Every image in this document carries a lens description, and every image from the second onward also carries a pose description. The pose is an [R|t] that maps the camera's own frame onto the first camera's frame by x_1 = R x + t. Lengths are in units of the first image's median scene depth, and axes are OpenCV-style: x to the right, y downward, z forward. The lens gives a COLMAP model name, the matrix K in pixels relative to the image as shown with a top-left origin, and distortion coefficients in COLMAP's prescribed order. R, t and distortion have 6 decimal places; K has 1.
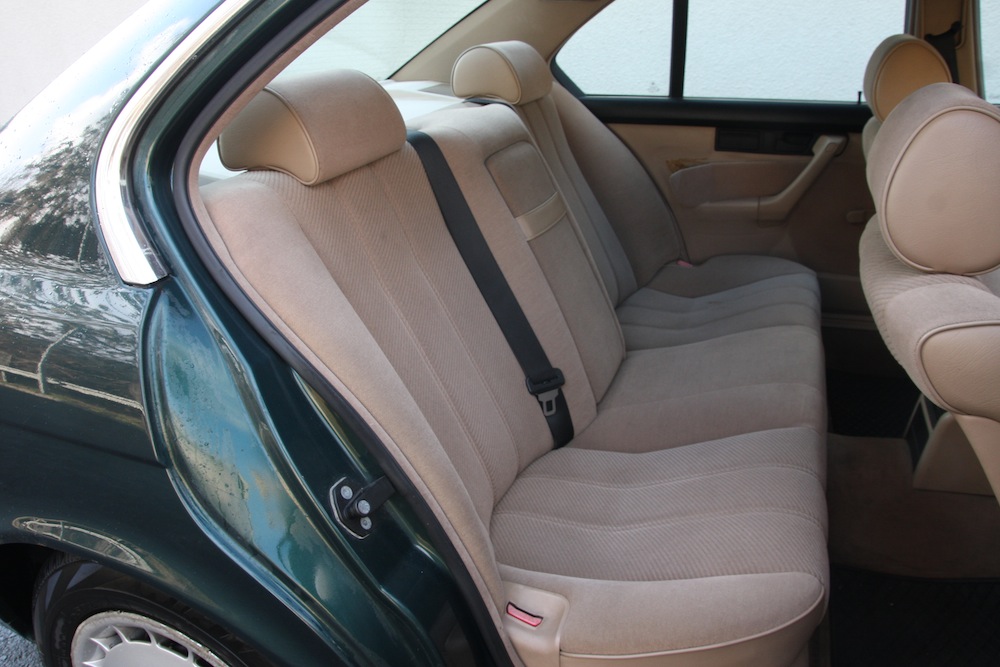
lens RADIAL K [[752.6, 0, 498.4], [0, 752.6, 347.4], [0, 0, 1]] dist [-0.145613, 0.100786]
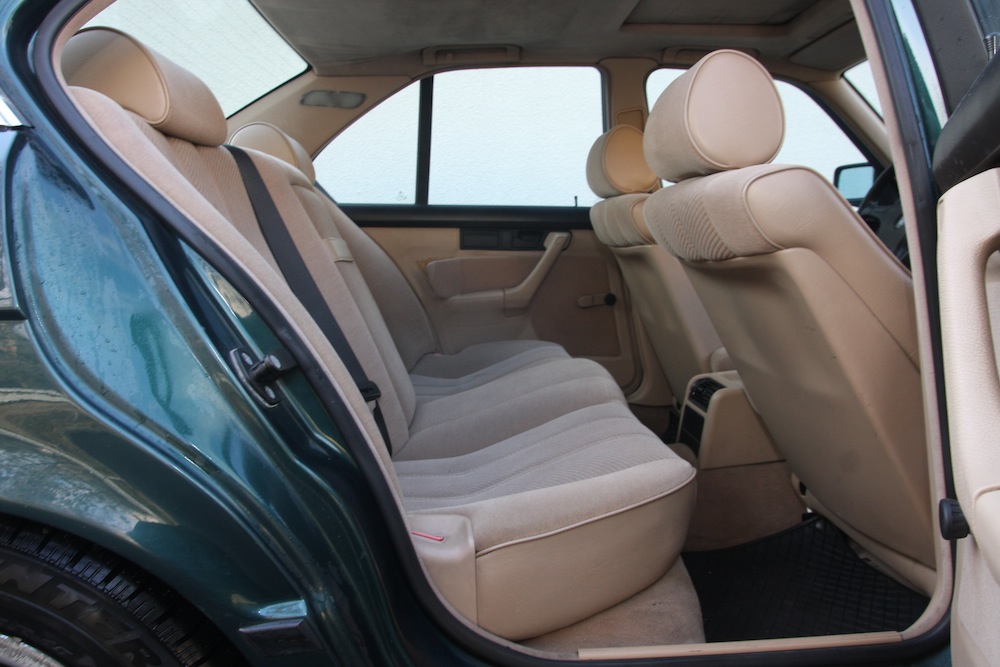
lens RADIAL K [[752.6, 0, 498.4], [0, 752.6, 347.4], [0, 0, 1]] dist [-0.145613, 0.100786]
pose [[0.910282, -0.011786, 0.413821, -0.179149], [0.138280, 0.950841, -0.277094, 0.282836], [-0.390212, 0.309456, 0.867163, 0.067401]]
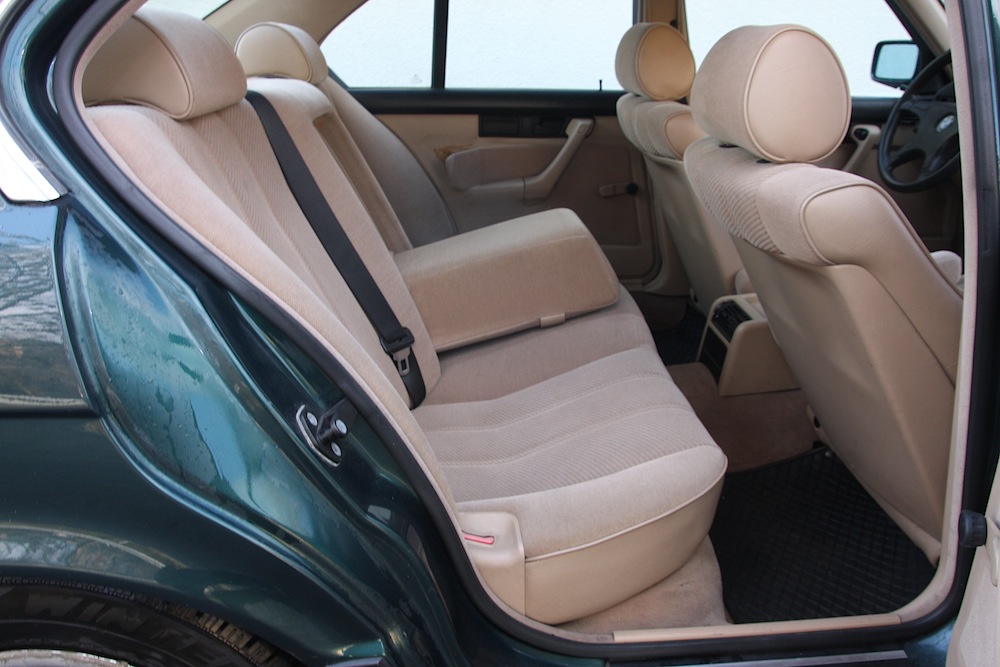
lens RADIAL K [[752.6, 0, 498.4], [0, 752.6, 347.4], [0, 0, 1]] dist [-0.145613, 0.100786]
pose [[0.909940, -0.112594, 0.399163, -0.211630], [0.134622, 0.990516, -0.027488, 0.098986], [-0.392283, 0.078748, 0.916468, 0.040540]]
